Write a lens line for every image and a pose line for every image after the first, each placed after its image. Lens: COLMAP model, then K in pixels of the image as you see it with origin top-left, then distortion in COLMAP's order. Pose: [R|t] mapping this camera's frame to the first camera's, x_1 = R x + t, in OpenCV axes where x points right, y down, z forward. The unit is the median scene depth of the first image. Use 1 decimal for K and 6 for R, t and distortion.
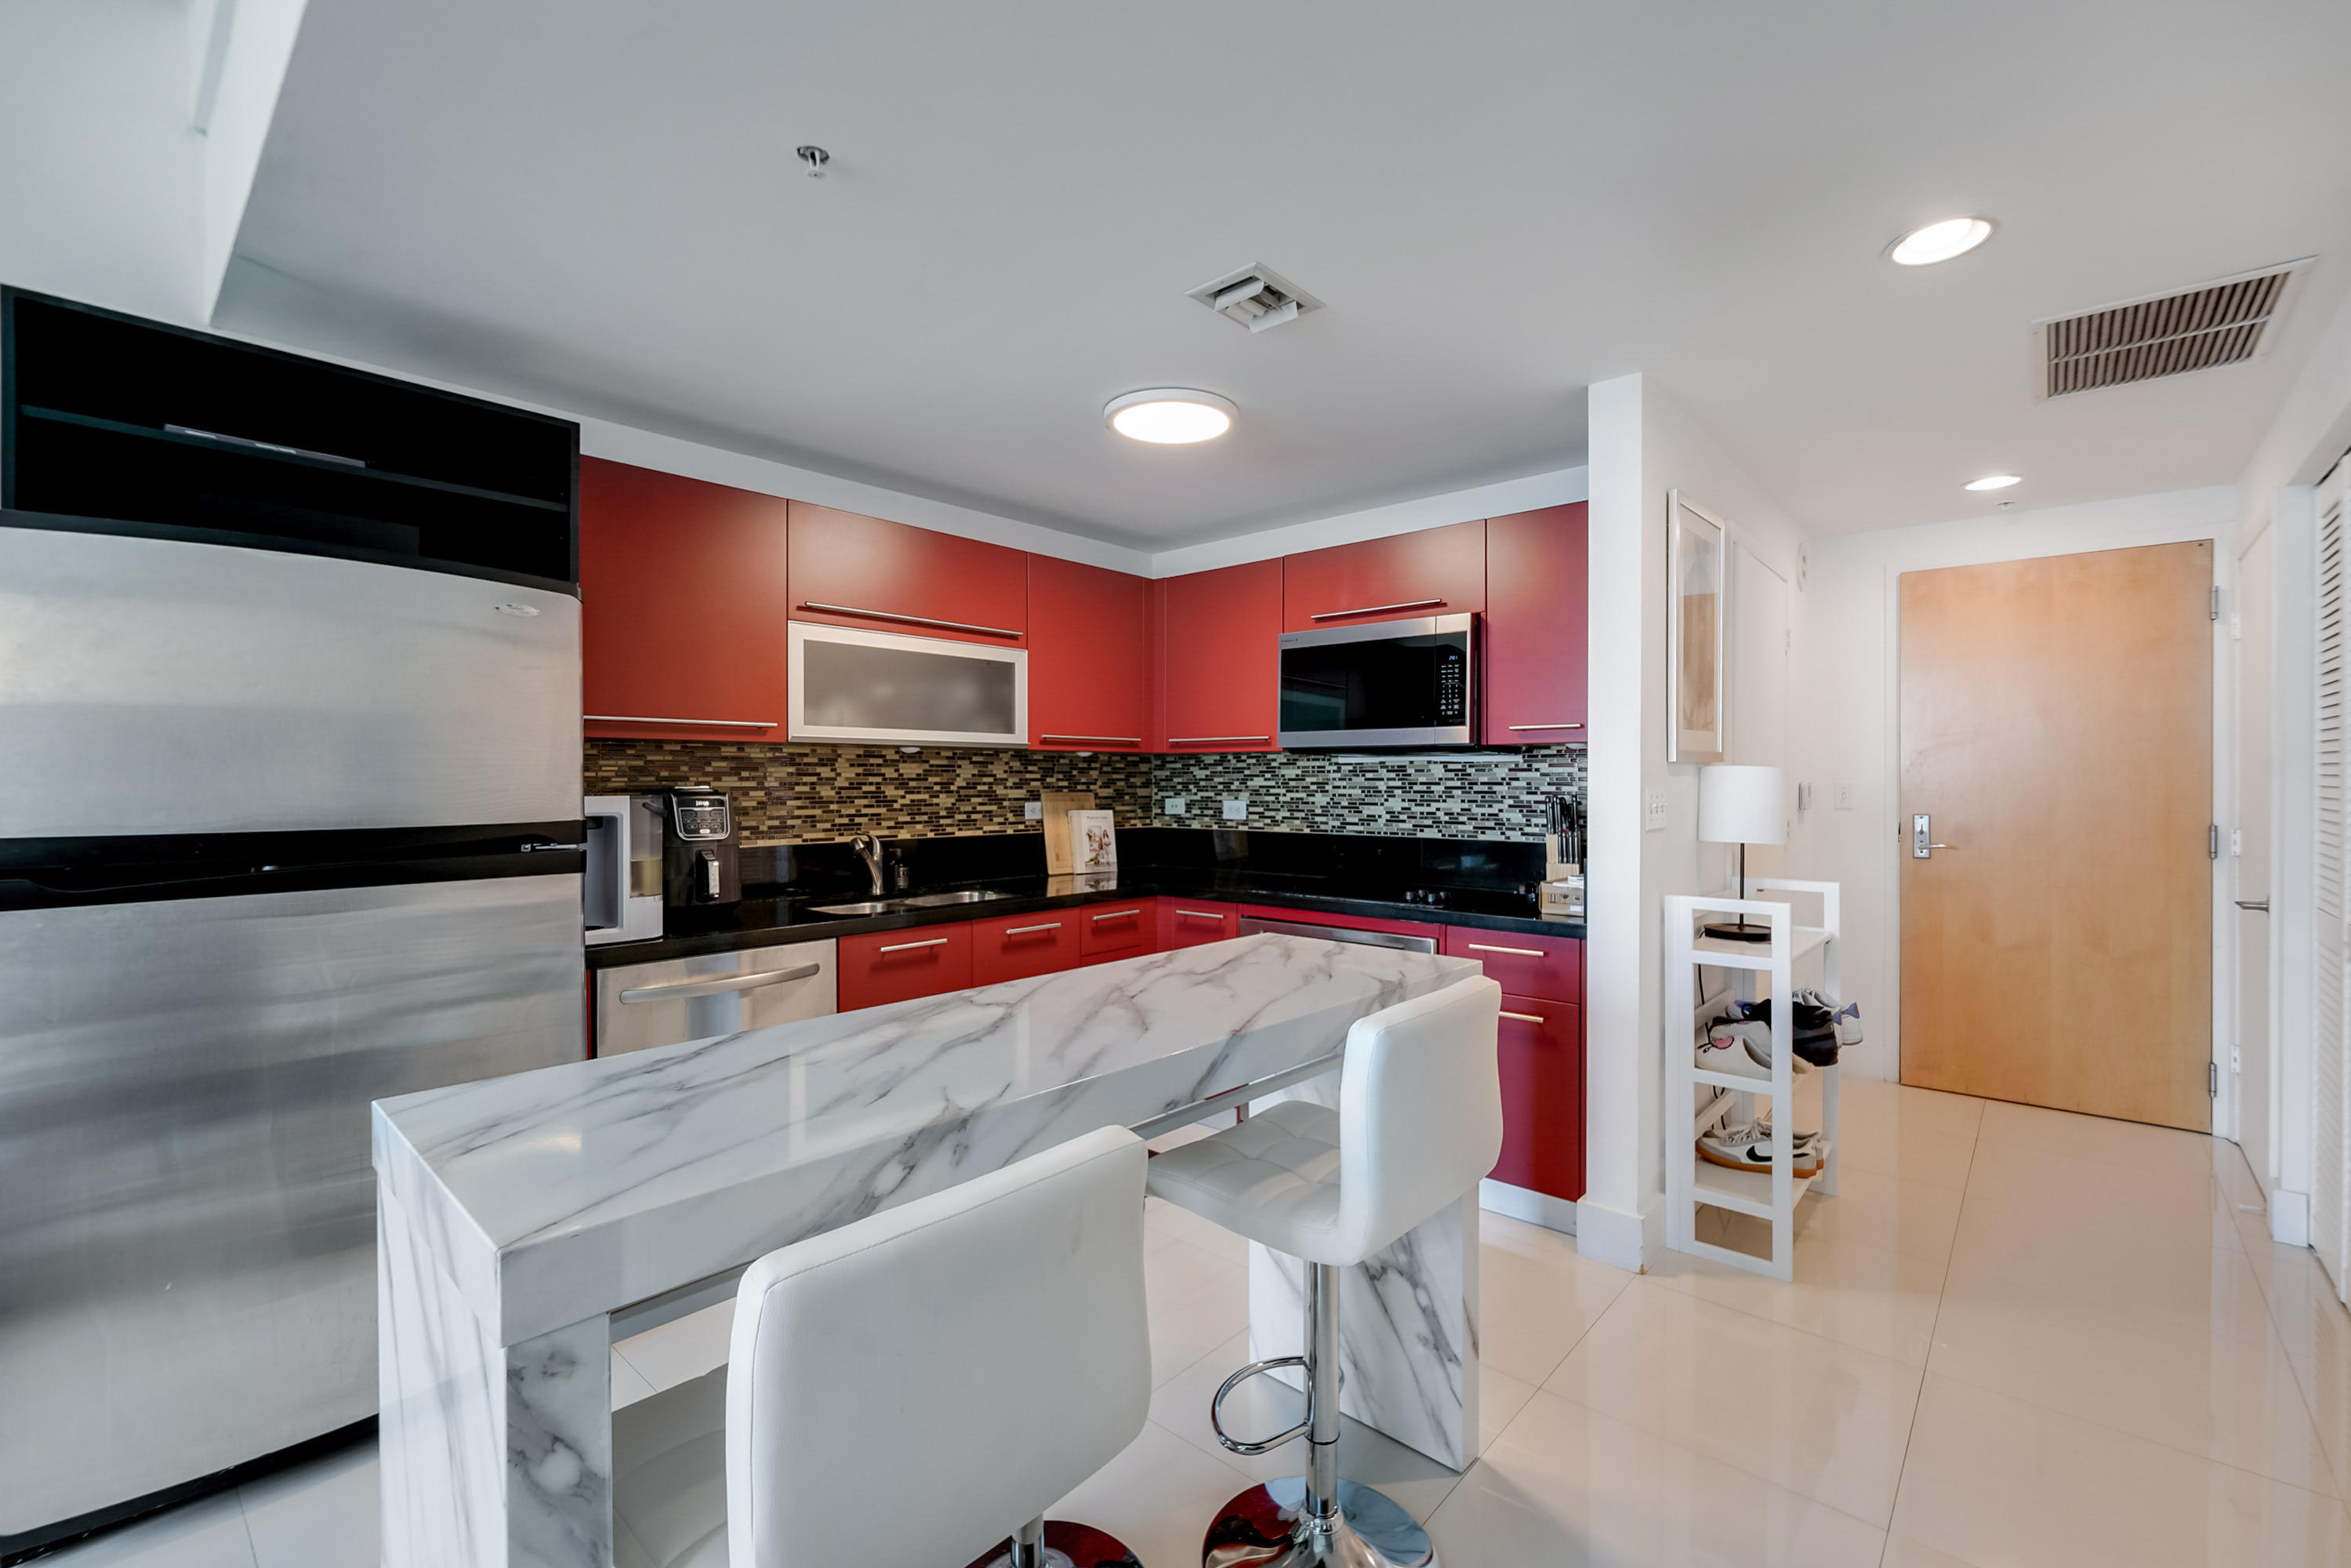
lens RADIAL K [[966.7, 0, 1213.5], [0, 966.7, 780.6], [0, 0, 1]] dist [-0.005831, 0.001234]
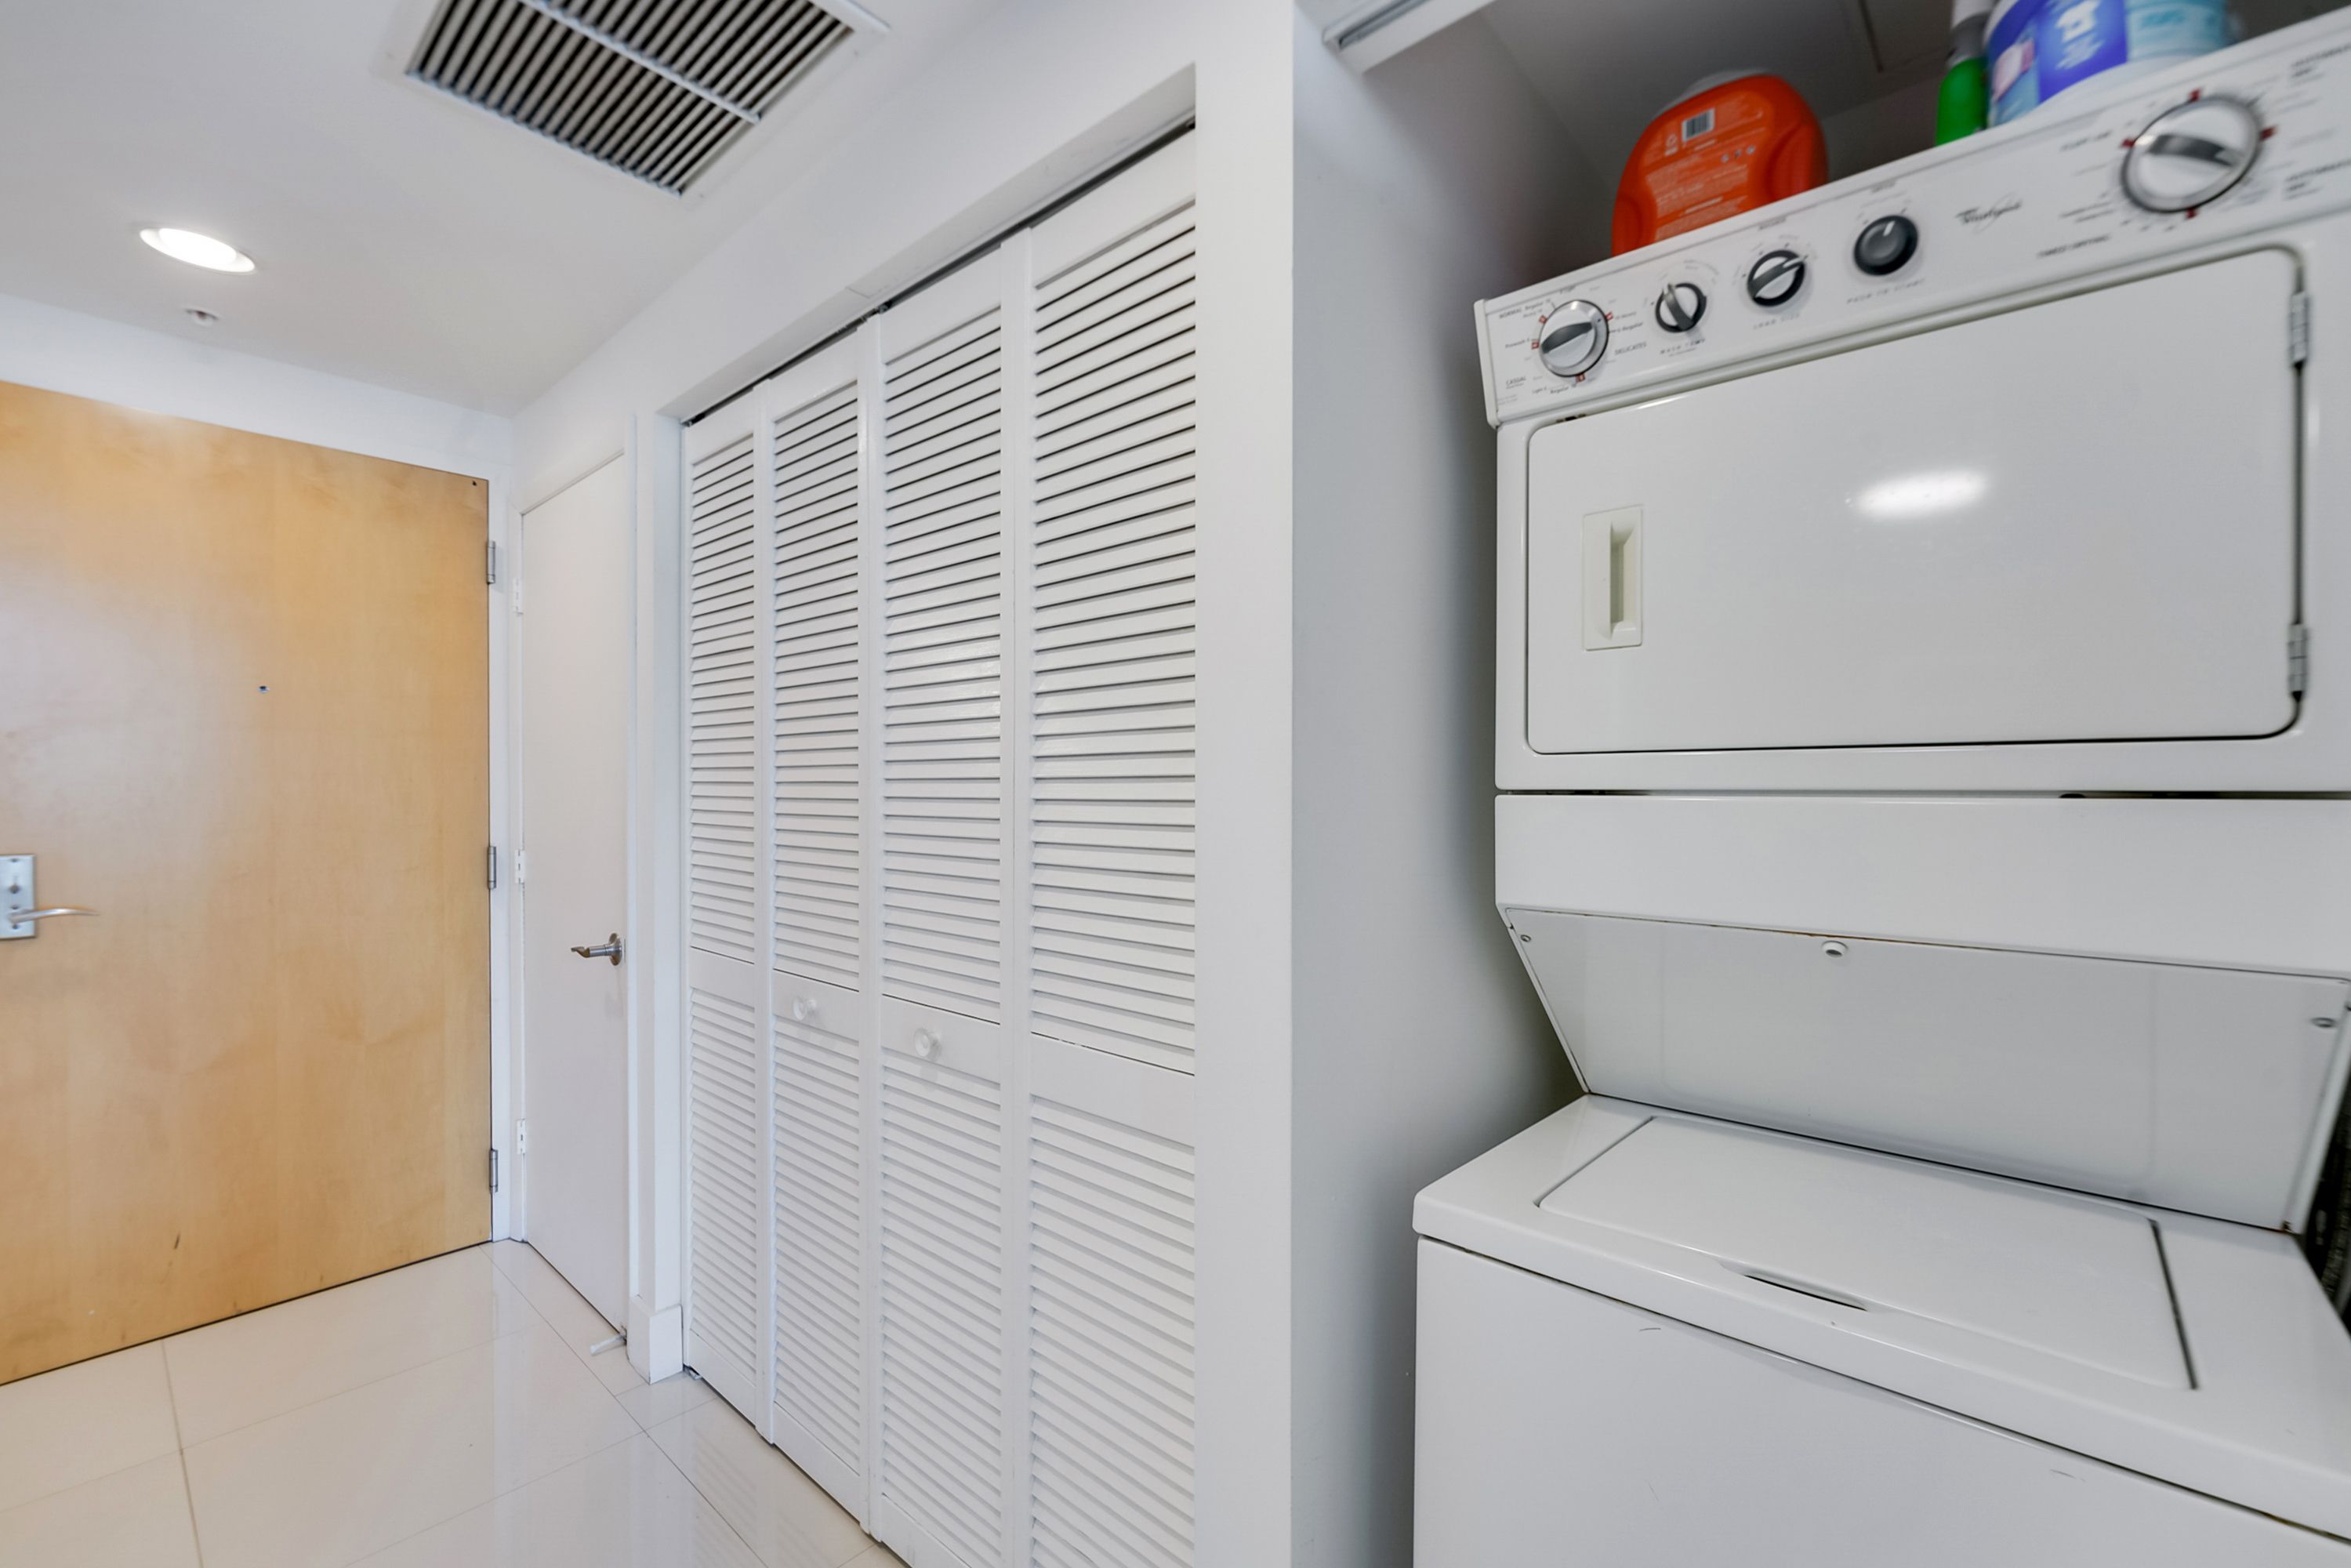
lens RADIAL K [[966.7, 0, 1186.6], [0, 966.7, 801.6], [0, 0, 1]] dist [-0.005831, 0.001234]
pose [[-0.006879, -0.013933, 0.999879, 0.240641], [-0.001800, 0.999901, 0.013921, -0.002142], [-0.999975, -0.001704, -0.006903, 0.419903]]
